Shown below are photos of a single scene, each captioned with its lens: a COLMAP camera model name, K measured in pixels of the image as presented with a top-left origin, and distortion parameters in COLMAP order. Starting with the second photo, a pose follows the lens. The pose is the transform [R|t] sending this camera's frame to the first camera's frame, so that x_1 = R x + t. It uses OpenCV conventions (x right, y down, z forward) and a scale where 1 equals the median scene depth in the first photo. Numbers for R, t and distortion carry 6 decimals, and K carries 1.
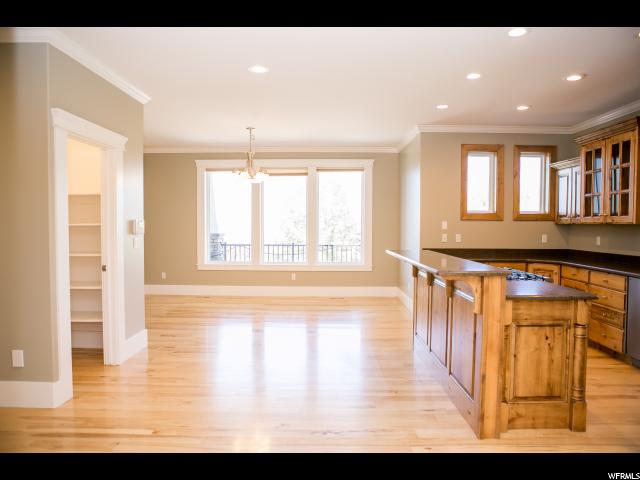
lens RADIAL K [[439.6, 0, 319.1], [0, 439.6, 239.9], [0, 0, 1]] dist [-0.045118, 0.013014]
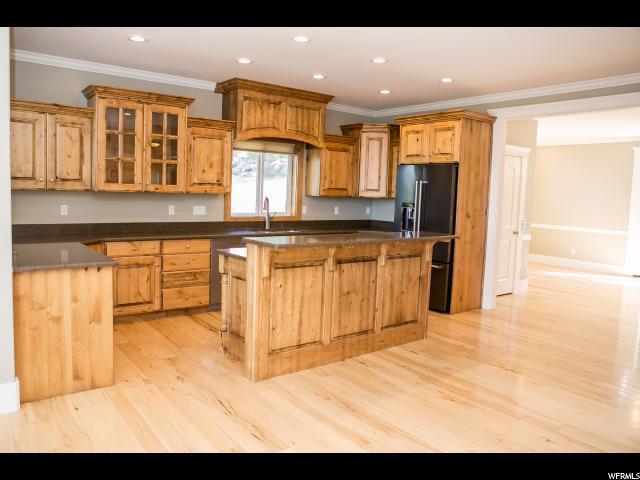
lens RADIAL K [[462.4, 0, 319.4], [0, 462.4, 235.6], [0, 0, 1]] dist [-0.071066, -0.000488]
pose [[-0.622726, -0.098341, 0.776235, -0.410590], [-0.016391, 0.993492, 0.112715, -0.066238], [-0.782268, 0.057467, -0.620286, 1.433295]]
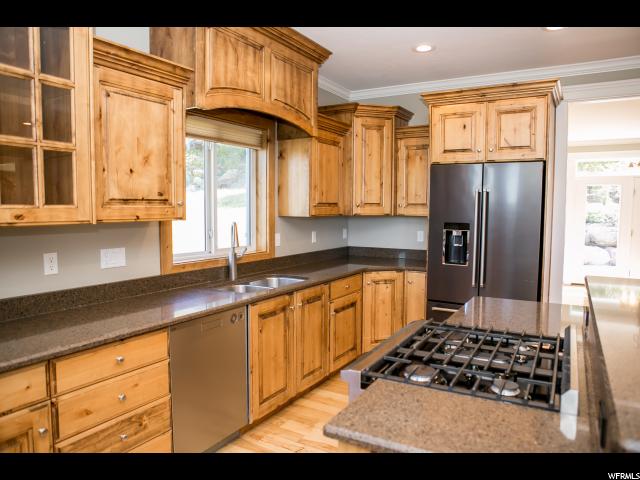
lens RADIAL K [[439.6, 0, 321.7], [0, 439.6, 240.0], [0, 0, 1]] dist [-0.045118, 0.013014]
pose [[-0.873355, -0.045311, 0.484972, 0.287156], [0.002849, 0.995172, 0.098109, -0.063596], [-0.487076, 0.087066, -0.869009, 1.251177]]
